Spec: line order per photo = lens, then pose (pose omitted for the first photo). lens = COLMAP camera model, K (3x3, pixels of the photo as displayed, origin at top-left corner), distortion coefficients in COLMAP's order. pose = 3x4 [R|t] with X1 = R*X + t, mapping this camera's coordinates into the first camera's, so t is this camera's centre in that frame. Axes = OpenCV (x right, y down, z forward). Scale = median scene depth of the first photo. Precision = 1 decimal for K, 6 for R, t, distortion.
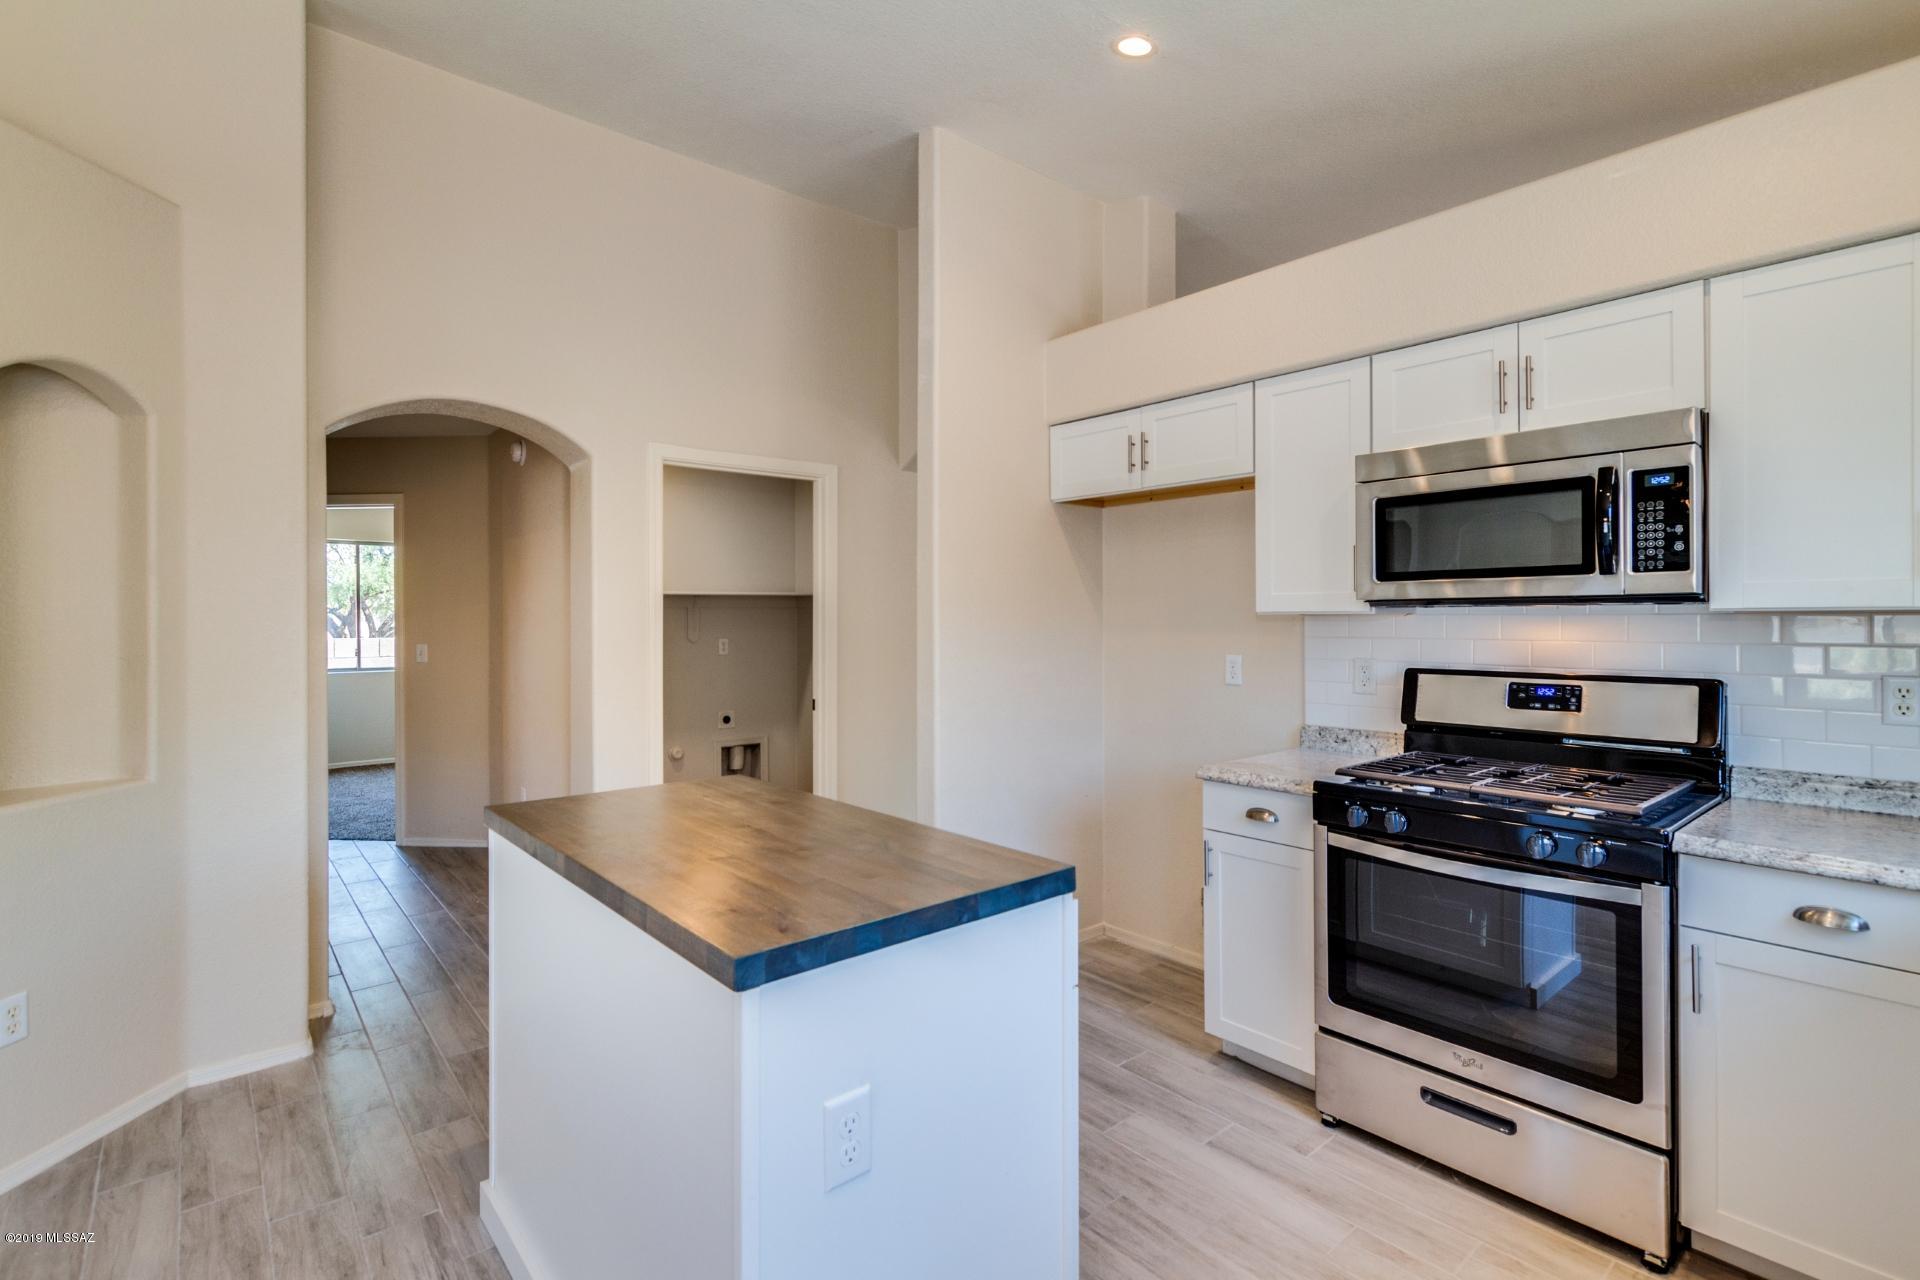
lens RADIAL K [[889.5, 0, 959.4], [0, 889.5, 620.0], [0, 0, 1]] dist [0.000658, 0.000006]
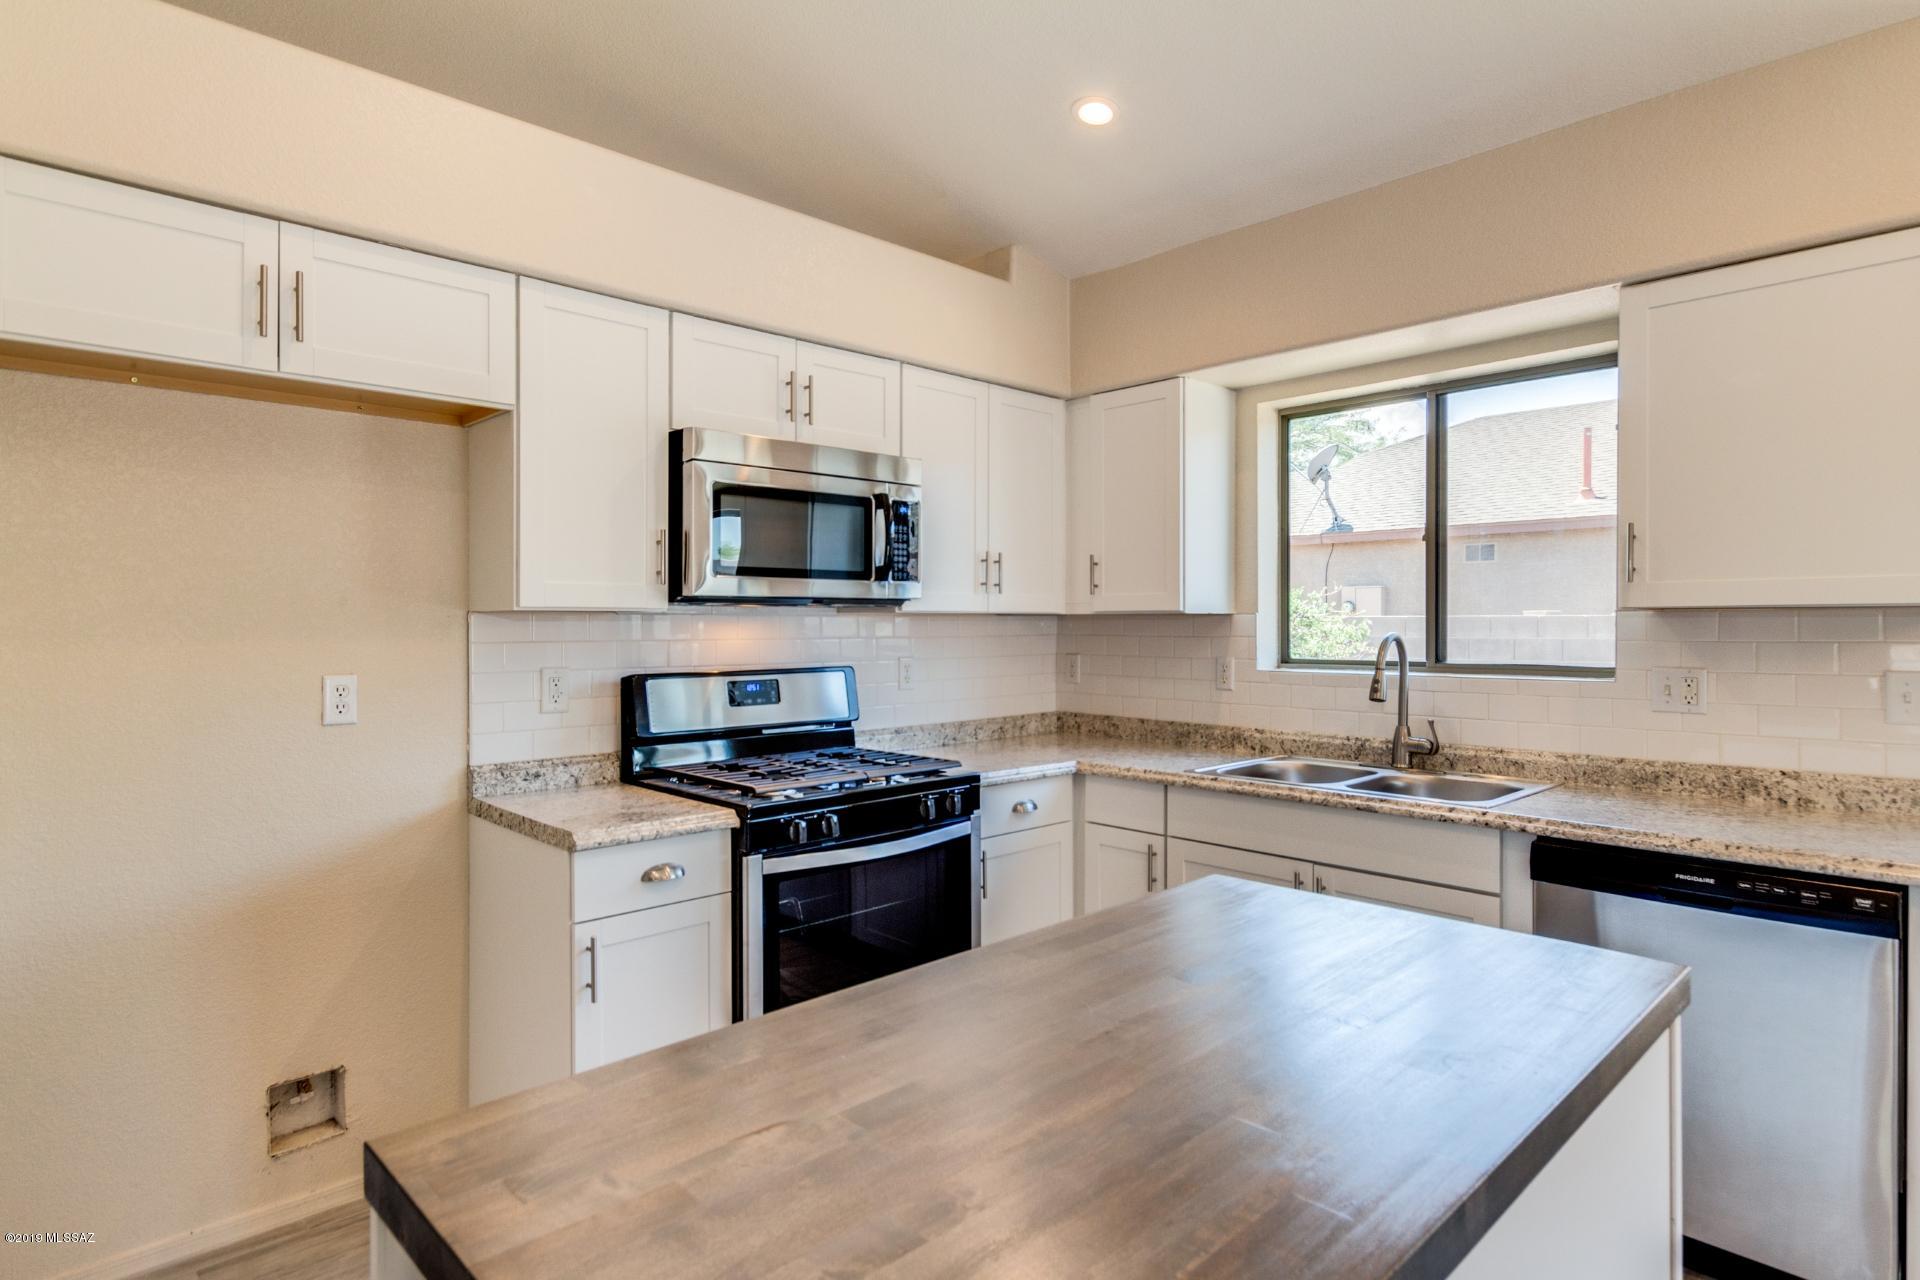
lens RADIAL K [[1037.9, 0, 956.0], [0, 1037.9, 612.5], [0, 0, 1]] dist [0.004066, -0.000540]
pose [[-0.060810, 0.015850, 0.998023, -0.588496], [0.004175, 0.999869, -0.015625, 0.012046], [-0.998141, 0.003216, -0.060869, 0.837563]]
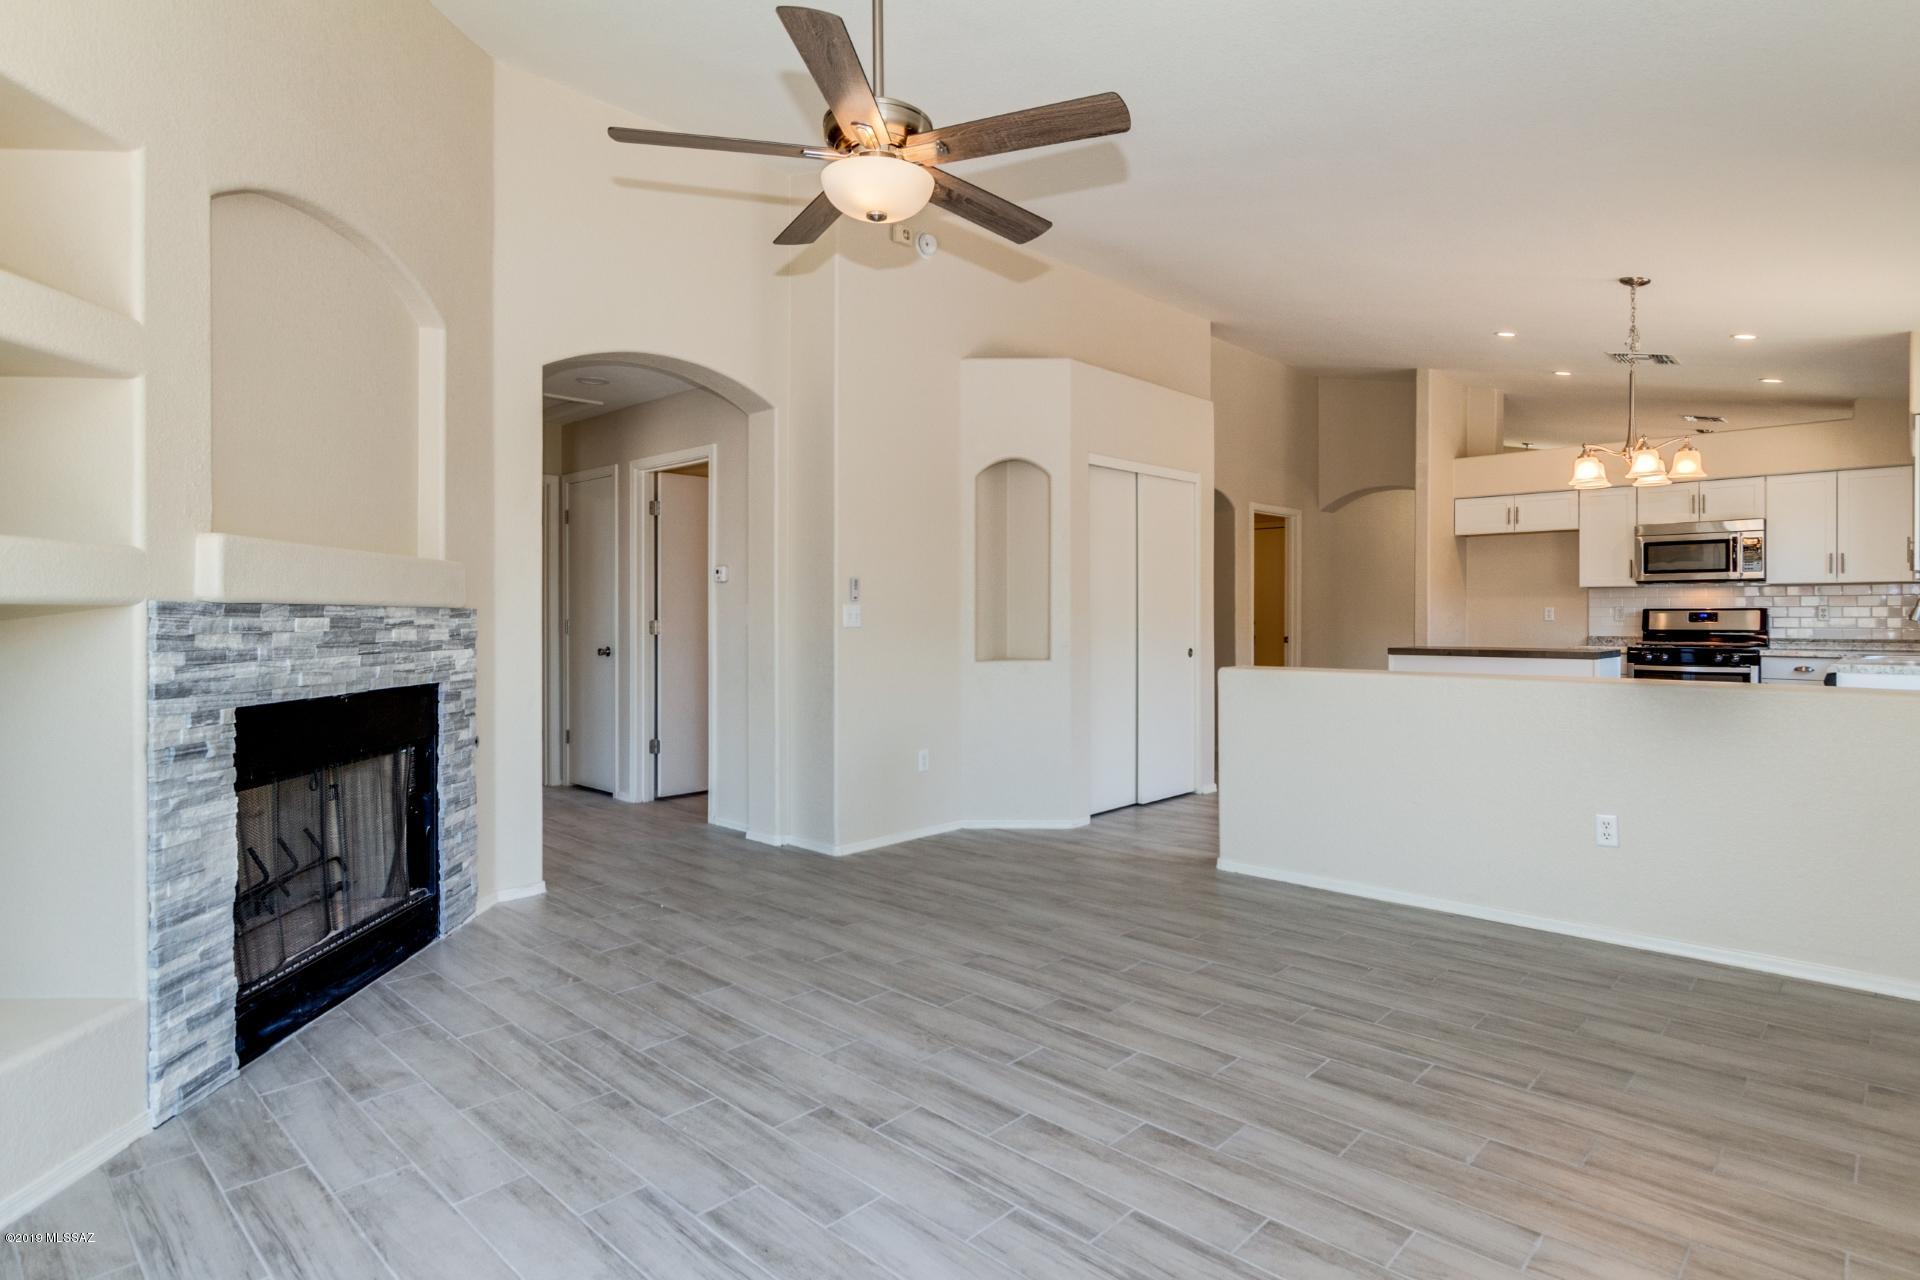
lens RADIAL K [[1037.9, 0, 956.0], [0, 1037.9, 612.5], [0, 0, 1]] dist [0.004066, -0.000540]
pose [[0.994728, -0.000509, 0.102551, -1.914108], [0.000918, 0.999992, -0.003939, 0.082937], [-0.102548, 0.004013, 0.994720, -1.896753]]
